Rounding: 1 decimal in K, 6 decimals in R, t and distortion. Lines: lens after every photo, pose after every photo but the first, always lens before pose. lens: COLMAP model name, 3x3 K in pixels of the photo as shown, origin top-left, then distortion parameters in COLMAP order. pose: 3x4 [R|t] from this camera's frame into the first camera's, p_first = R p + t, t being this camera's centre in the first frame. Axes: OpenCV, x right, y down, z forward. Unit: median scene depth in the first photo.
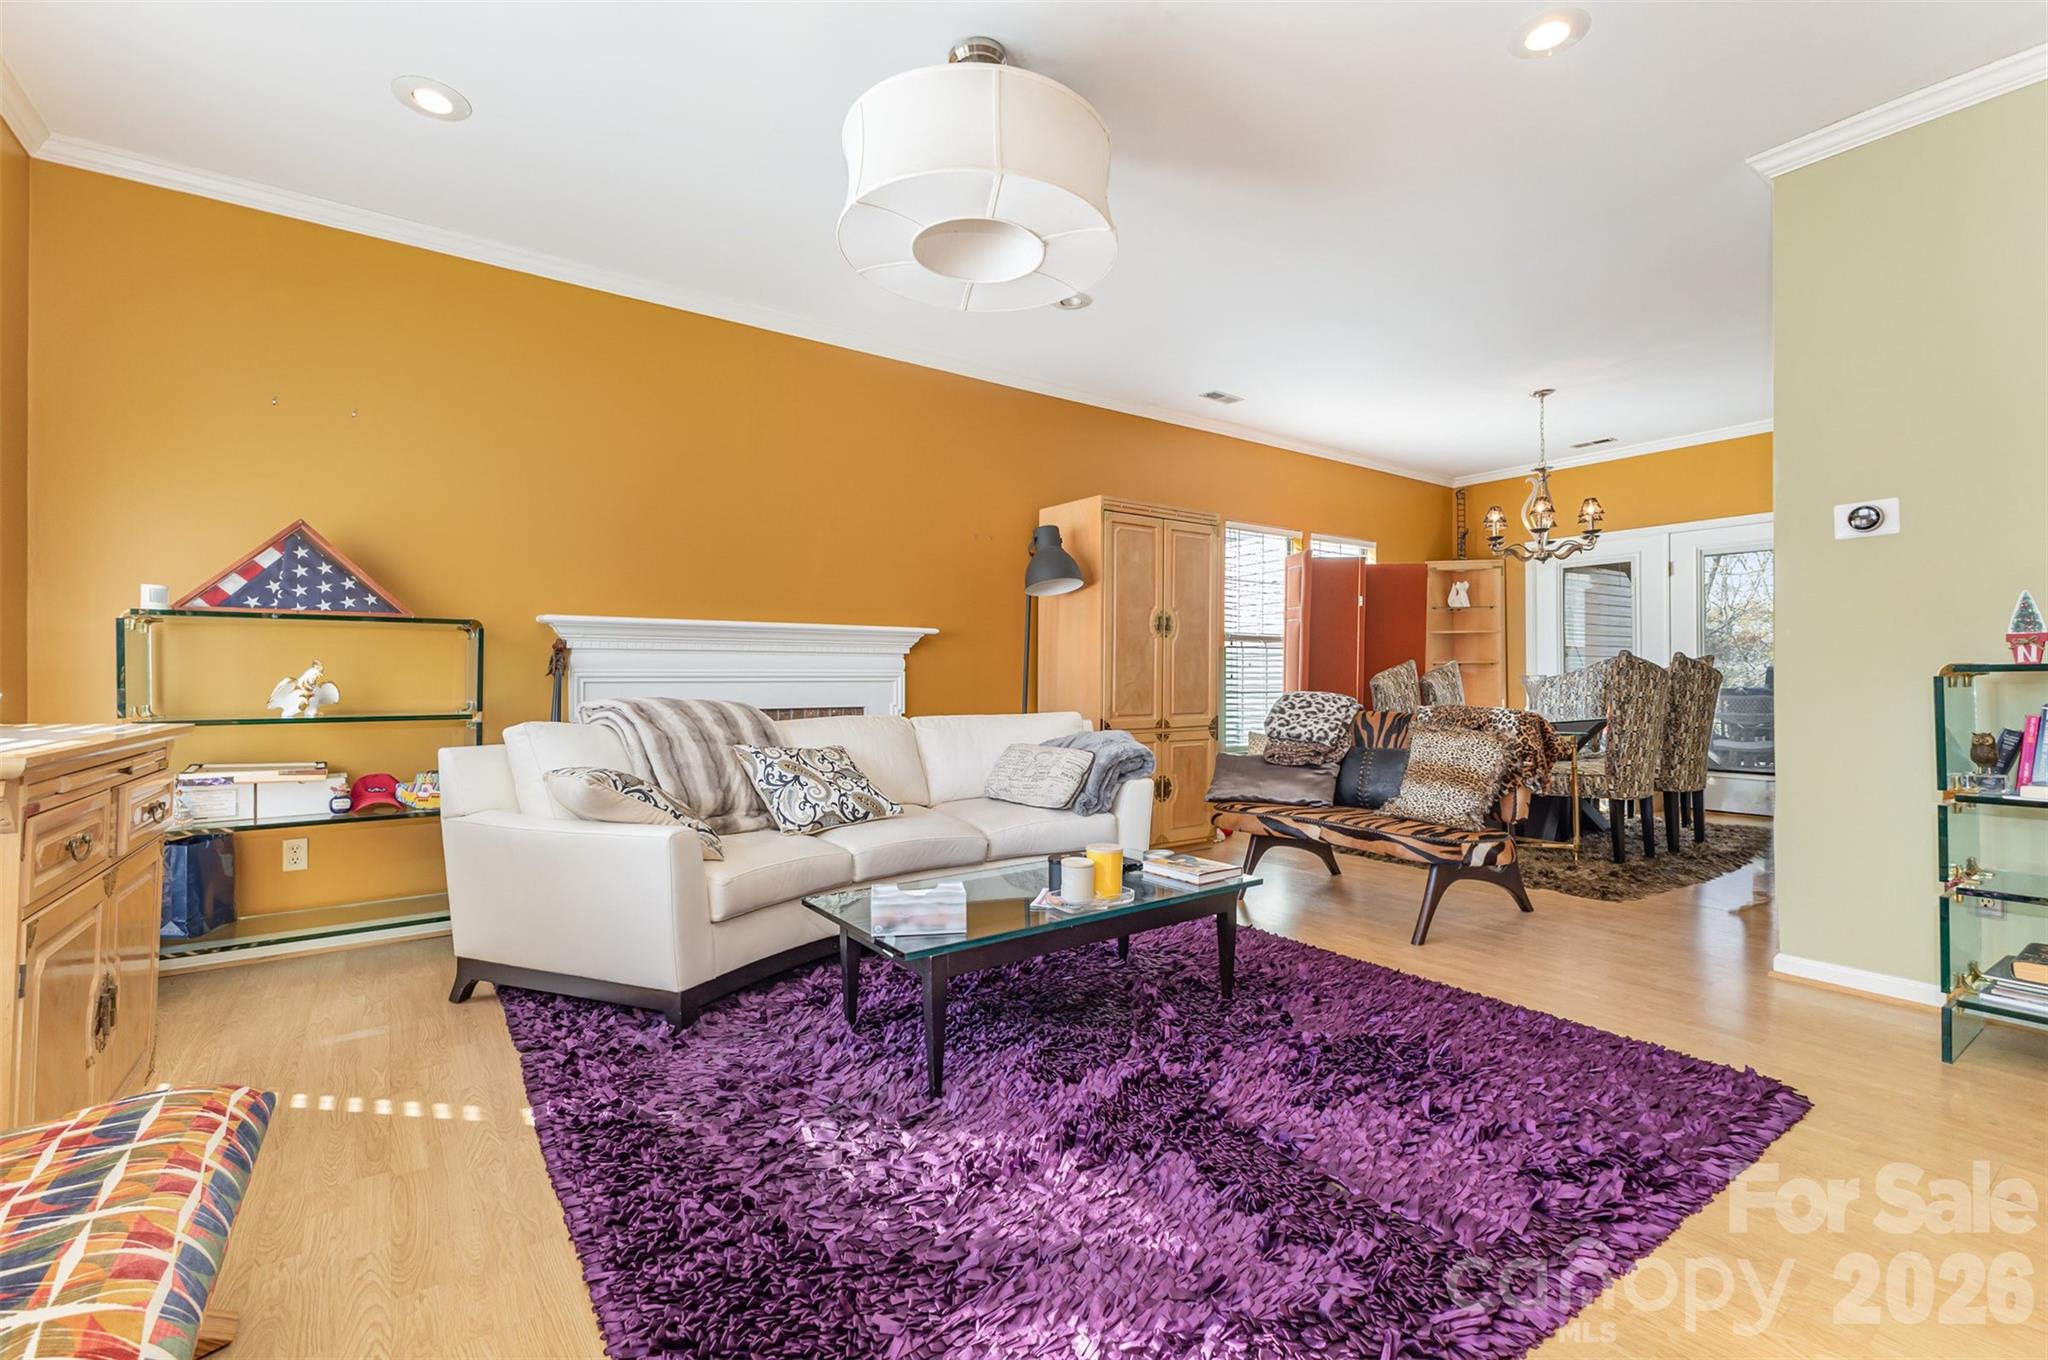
lens RADIAL K [[878.9, 0, 1015.8], [0, 878.9, 674.1], [0, 0, 1]] dist [0.002934, 0.000183]
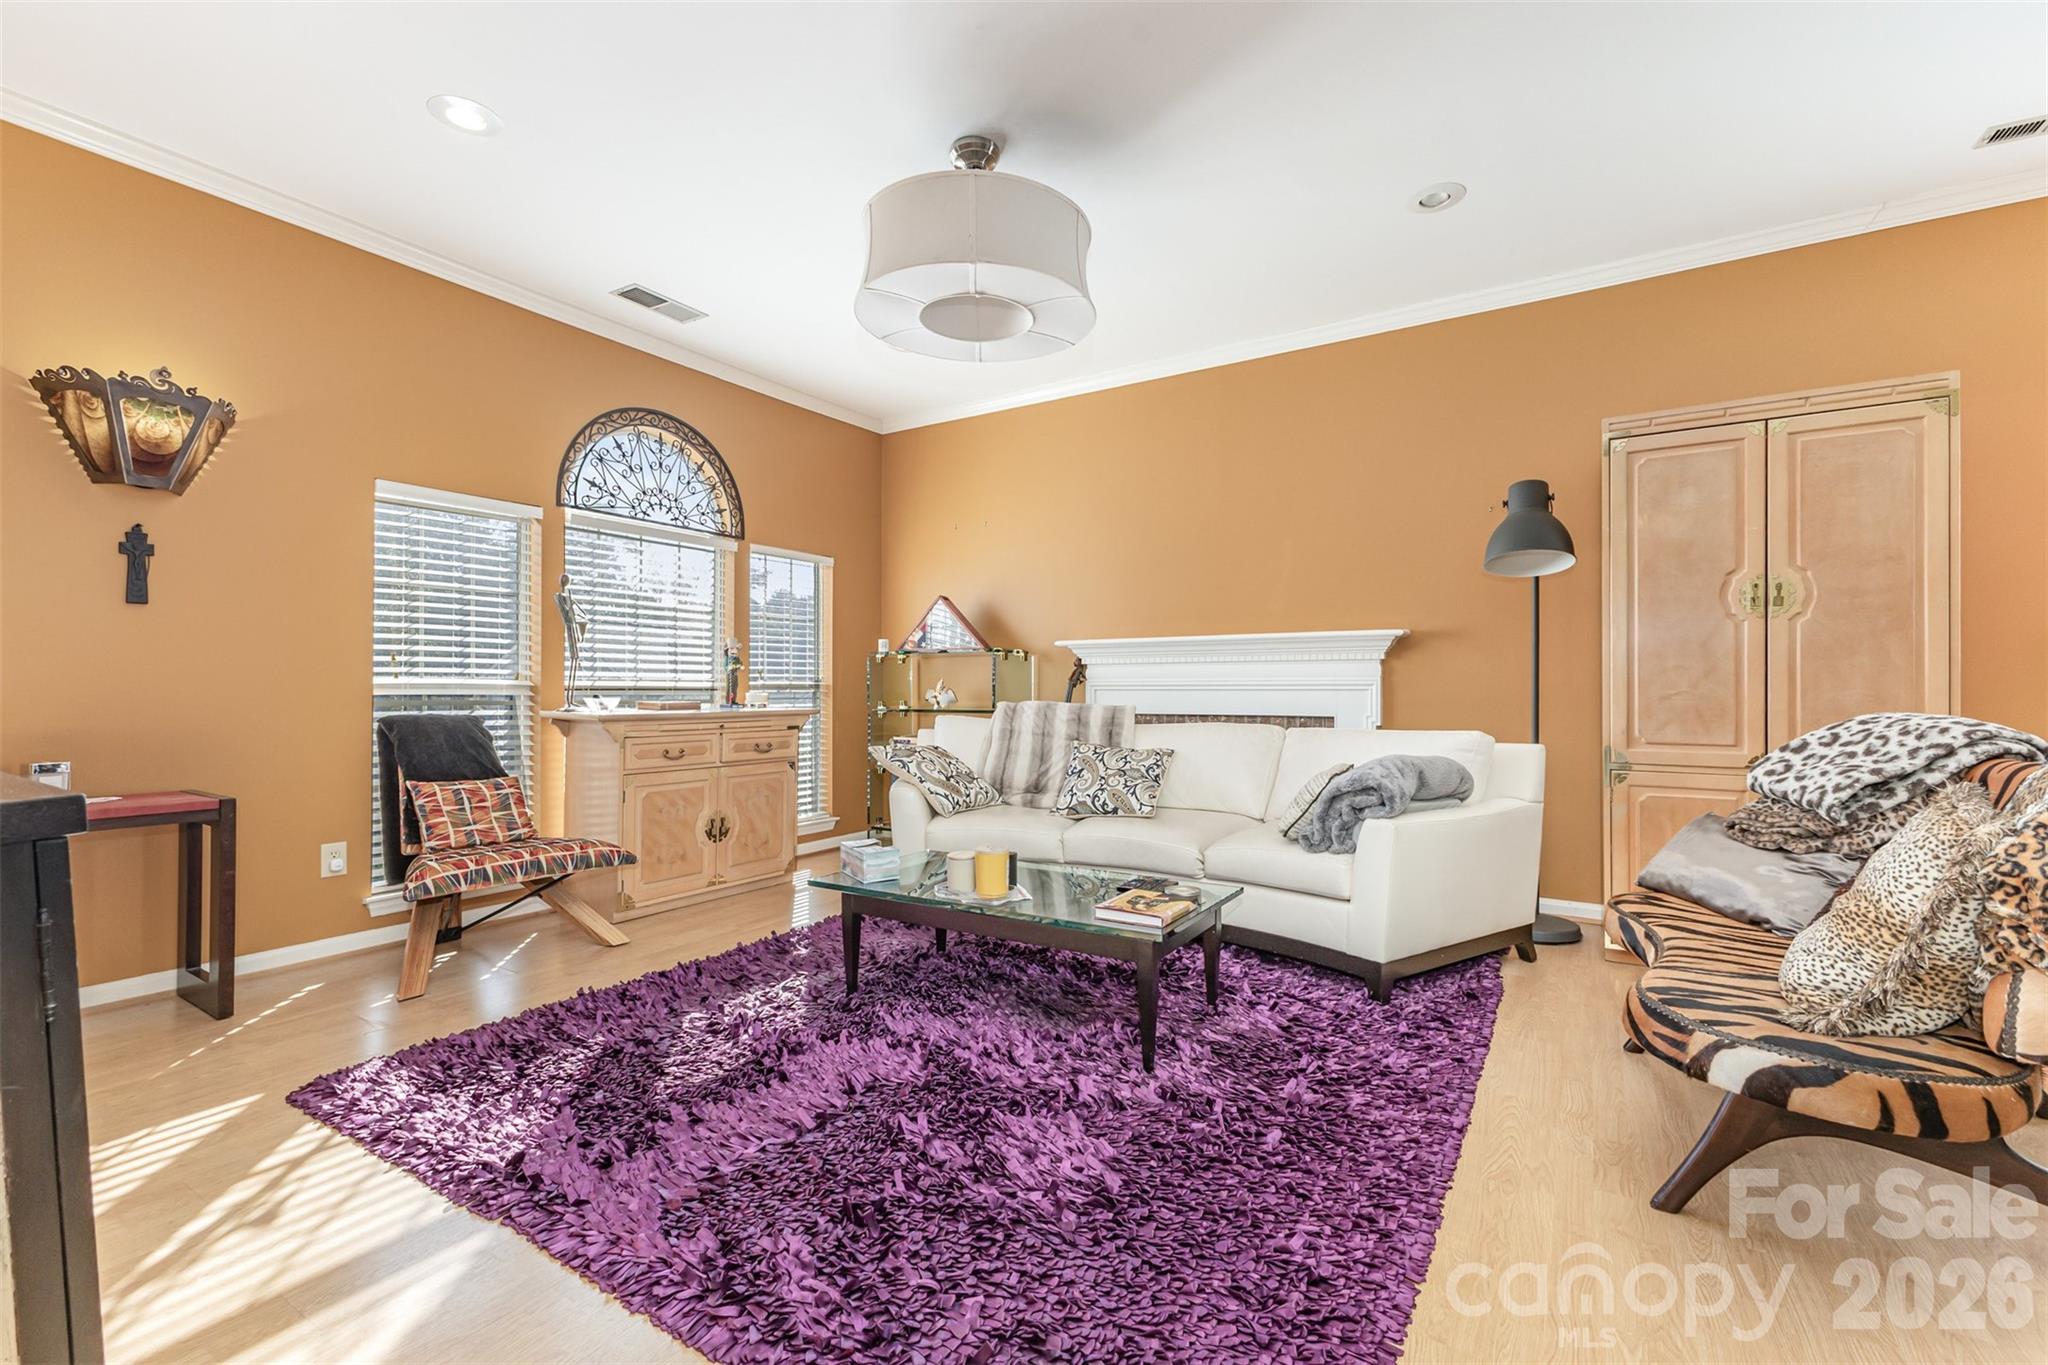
lens RADIAL K [[878.9, 0, 1029.2], [0, 878.9, 682.4], [0, 0, 1]] dist [0.002934, 0.000183]
pose [[0.377710, -0.004214, -0.925914, 0.752428], [0.007392, 0.999971, -0.001536, -0.000720], [0.925894, -0.006264, 0.377730, 0.440556]]
